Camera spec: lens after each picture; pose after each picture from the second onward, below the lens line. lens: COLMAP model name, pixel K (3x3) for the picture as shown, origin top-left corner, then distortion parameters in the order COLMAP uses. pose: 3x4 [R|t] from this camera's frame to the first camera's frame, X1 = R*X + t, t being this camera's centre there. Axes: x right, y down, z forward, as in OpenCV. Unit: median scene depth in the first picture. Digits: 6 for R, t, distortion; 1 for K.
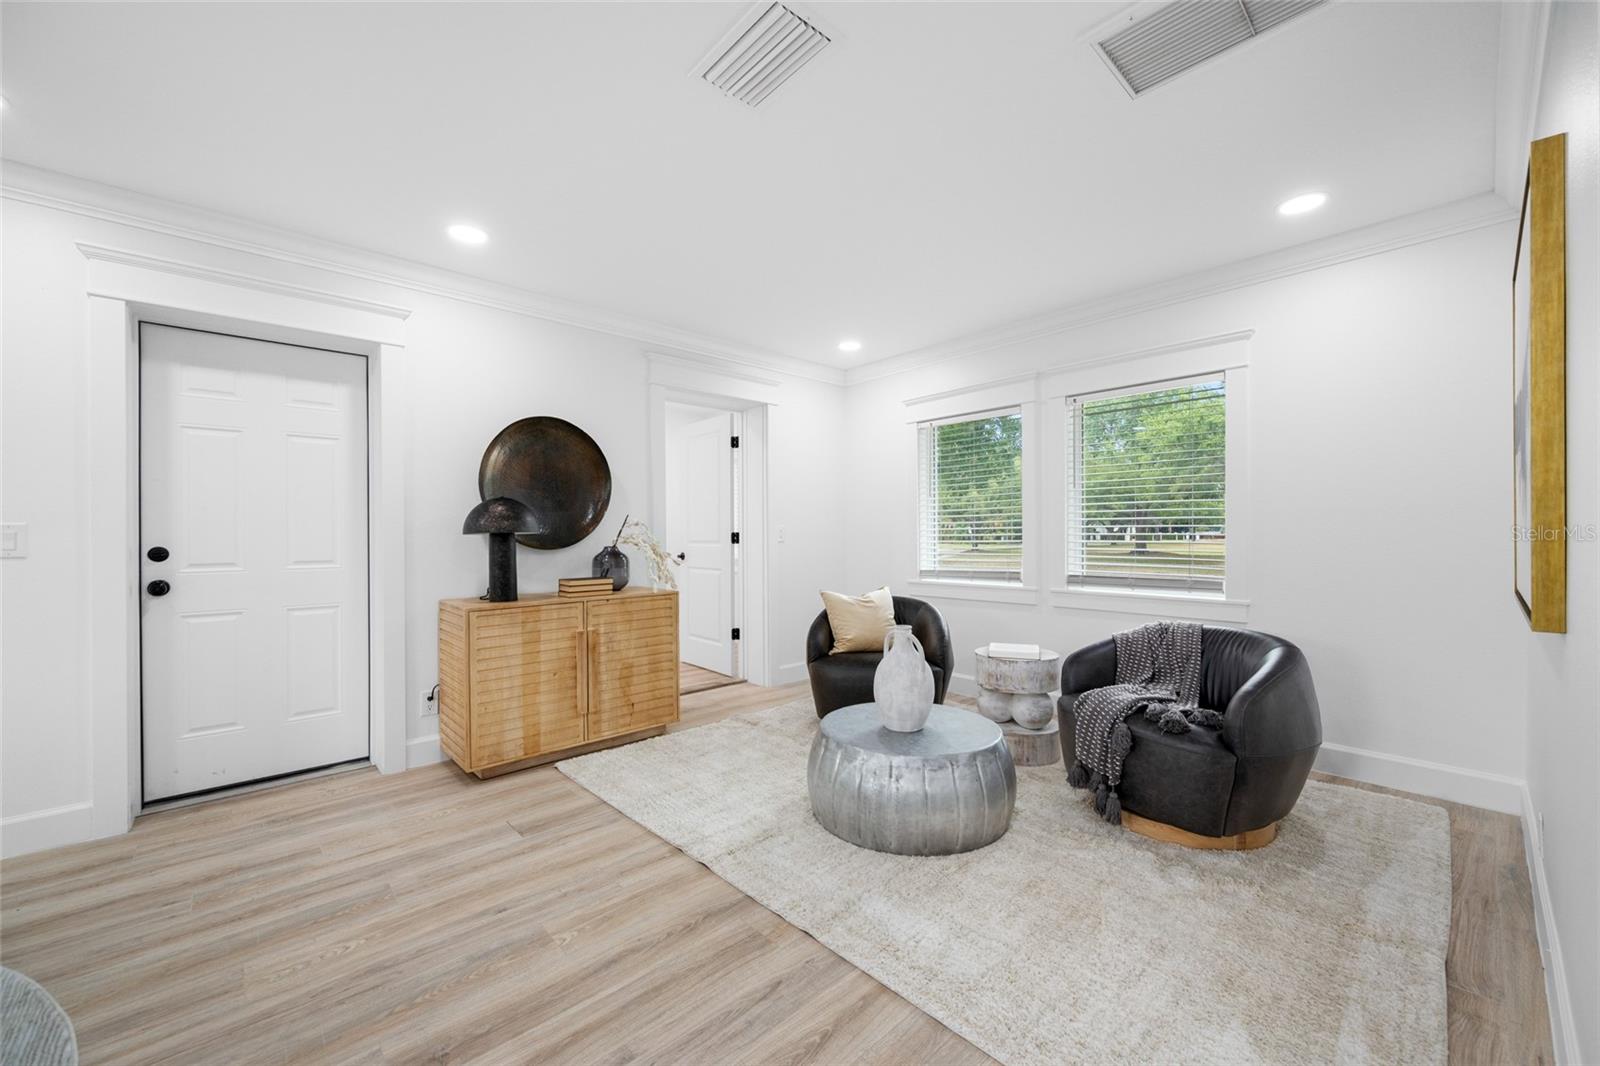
lens RADIAL K [[630.1, 0, 802.0], [0, 630.1, 529.3], [0, 0, 1]] dist [0.001216, 0.001271]
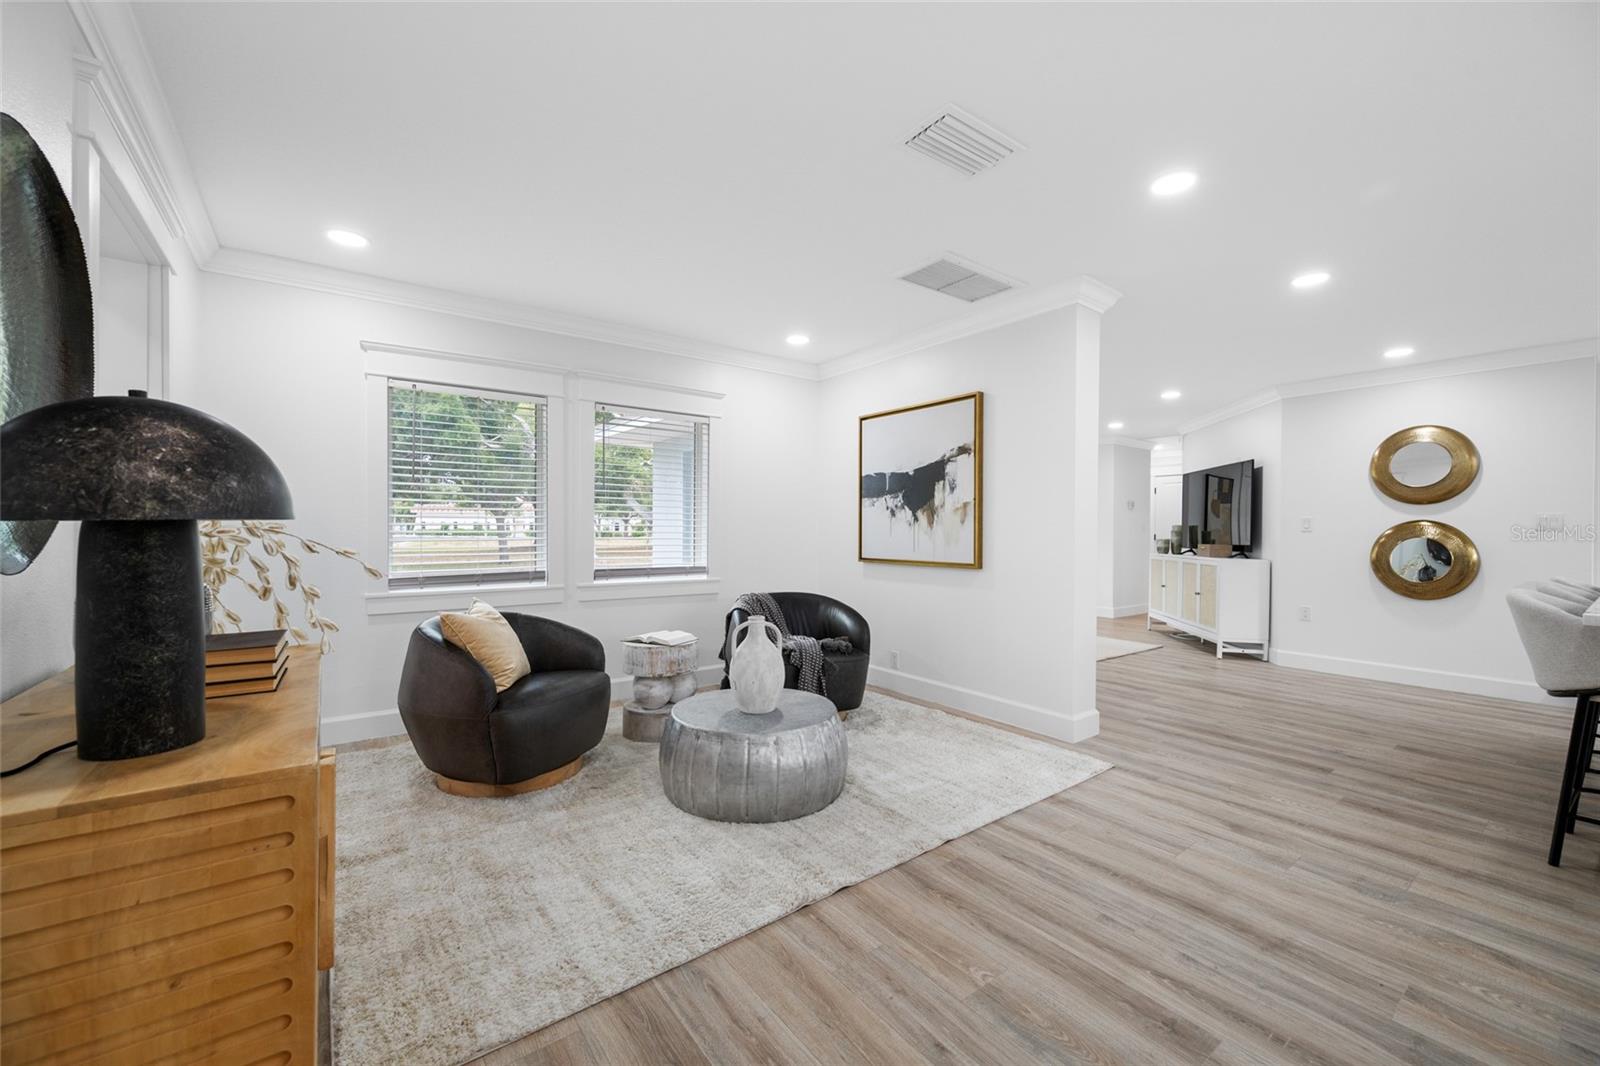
lens RADIAL K [[630.1, 0, 802.0], [0, 630.1, 529.3], [0, 0, 1]] dist [0.001216, 0.001271]
pose [[0.105990, 0.004863, 0.994355, -0.883553], [-0.010815, 0.999935, -0.003738, 0.006185], [-0.994308, -0.010358, 0.106036, 0.785982]]
